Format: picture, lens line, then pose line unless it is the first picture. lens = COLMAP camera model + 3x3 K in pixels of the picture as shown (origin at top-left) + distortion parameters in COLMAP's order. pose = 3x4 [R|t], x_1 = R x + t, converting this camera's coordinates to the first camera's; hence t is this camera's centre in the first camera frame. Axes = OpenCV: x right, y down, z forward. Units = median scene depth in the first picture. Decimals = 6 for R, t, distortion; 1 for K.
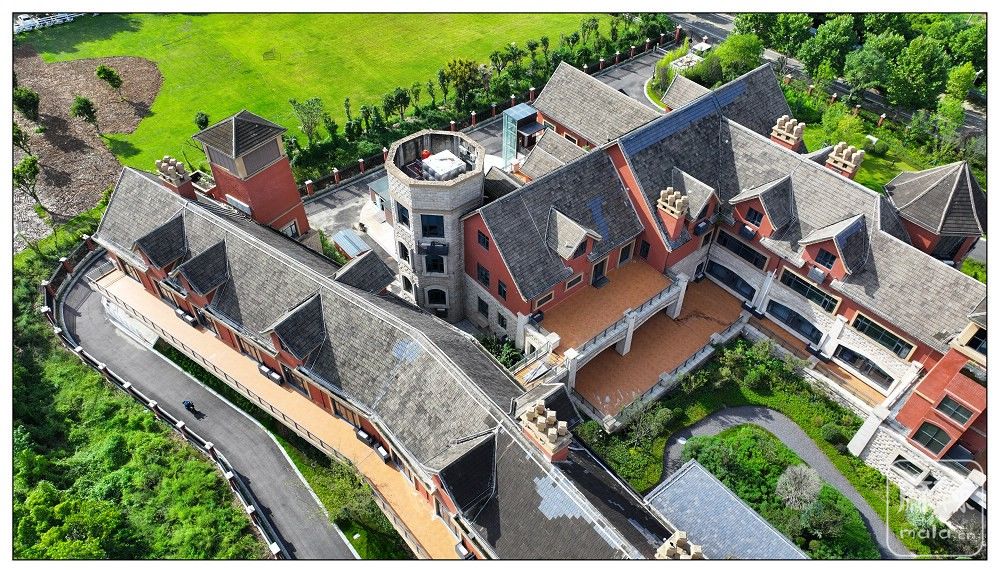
lens RADIAL K [[683.8, 0, 502.4], [0, 683.8, 285.8], [0, 0, 1]] dist [-0.003445, 0.018376]
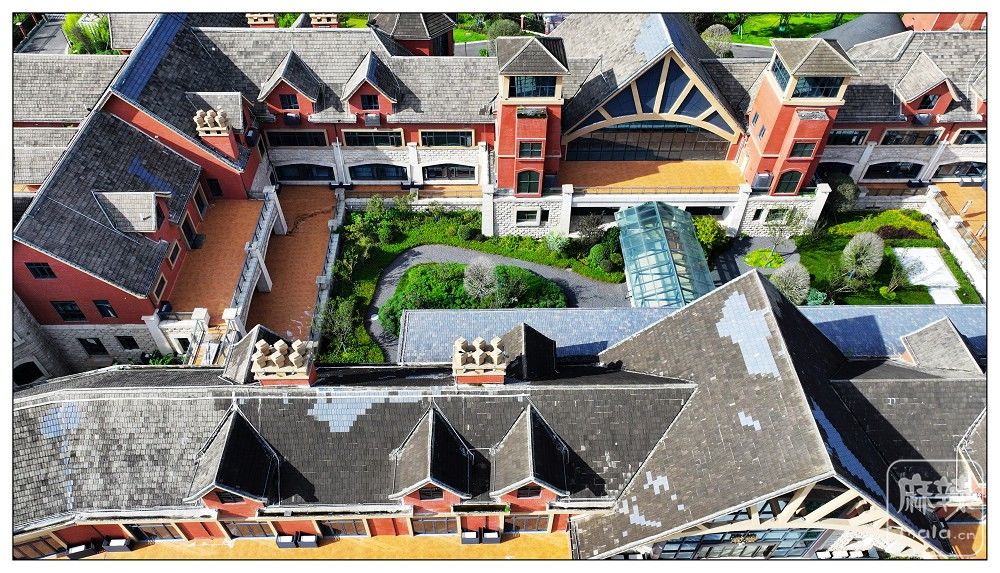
lens RADIAL K [[683.8, 0, 503.4], [0, 683.8, 287.2], [0, 0, 1]] dist [-0.003445, 0.018376]
pose [[0.623667, -0.578574, 0.525635, -0.118243], [0.541893, 0.804637, 0.242718, 0.044759], [-0.563376, 0.133463, 0.815350, 0.053533]]
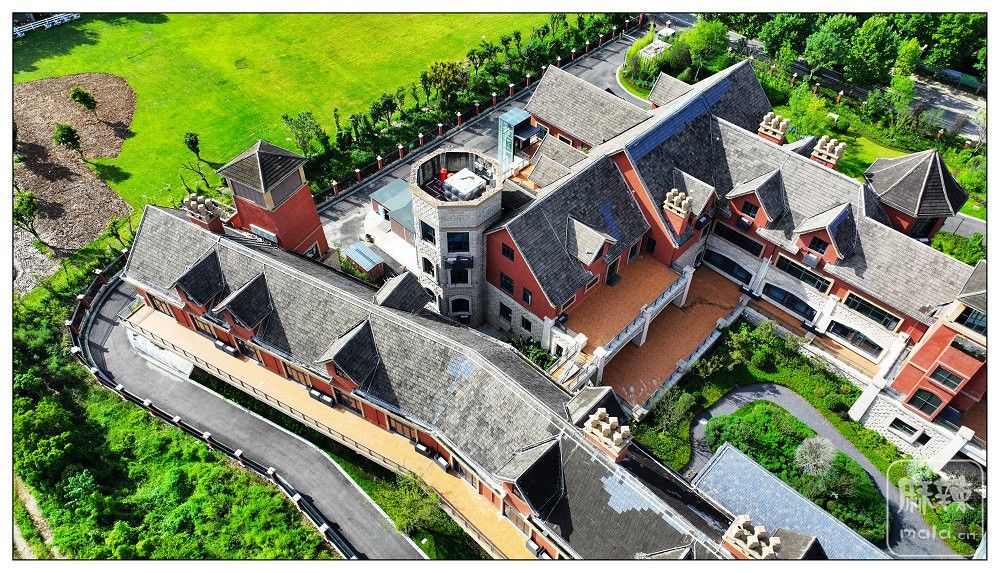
lens RADIAL K [[683.8, 0, 502.0], [0, 683.8, 285.1], [0, 0, 1]] dist [-0.003445, 0.018376]
pose [[0.993928, -0.080070, 0.075468, -0.117162], [0.076424, 0.995820, 0.050024, -0.067291], [-0.079158, -0.043952, 0.995893, -0.056079]]
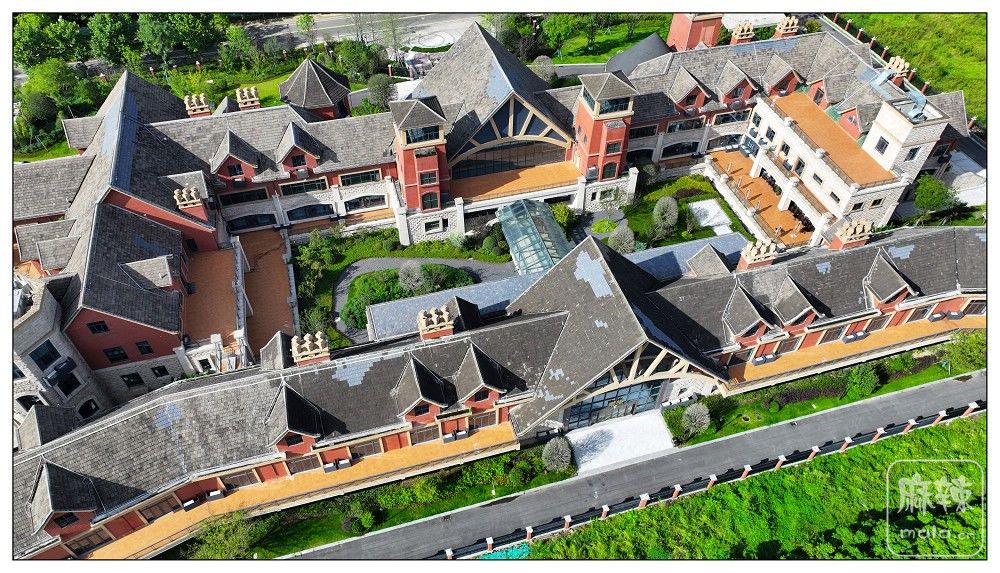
lens RADIAL K [[683.8, 0, 504.0], [0, 683.8, 288.4], [0, 0, 1]] dist [-0.003445, 0.018376]
pose [[0.405549, -0.679035, 0.611916, -0.374118], [0.633025, 0.691564, 0.347879, -0.076895], [-0.659401, 0.246276, 0.710309, -0.195986]]
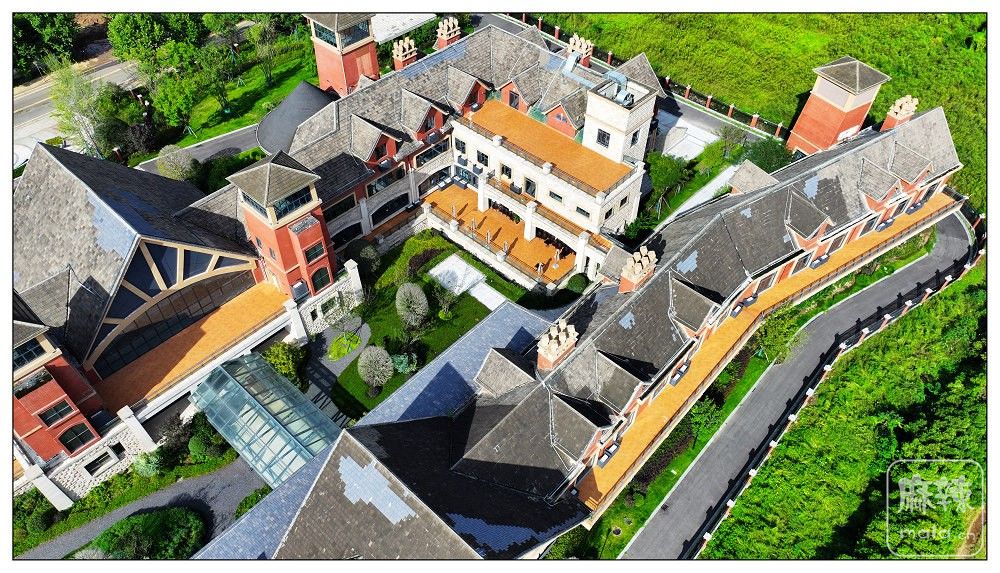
lens RADIAL K [[683.8, 0, 504.1], [0, 683.8, 286.5], [0, 0, 1]] dist [-0.003445, 0.018376]
pose [[-0.132353, -0.739930, 0.659535, 0.008543], [0.678906, 0.417135, 0.604223, -0.056005], [-0.722198, 0.527733, 0.447134, -0.063855]]
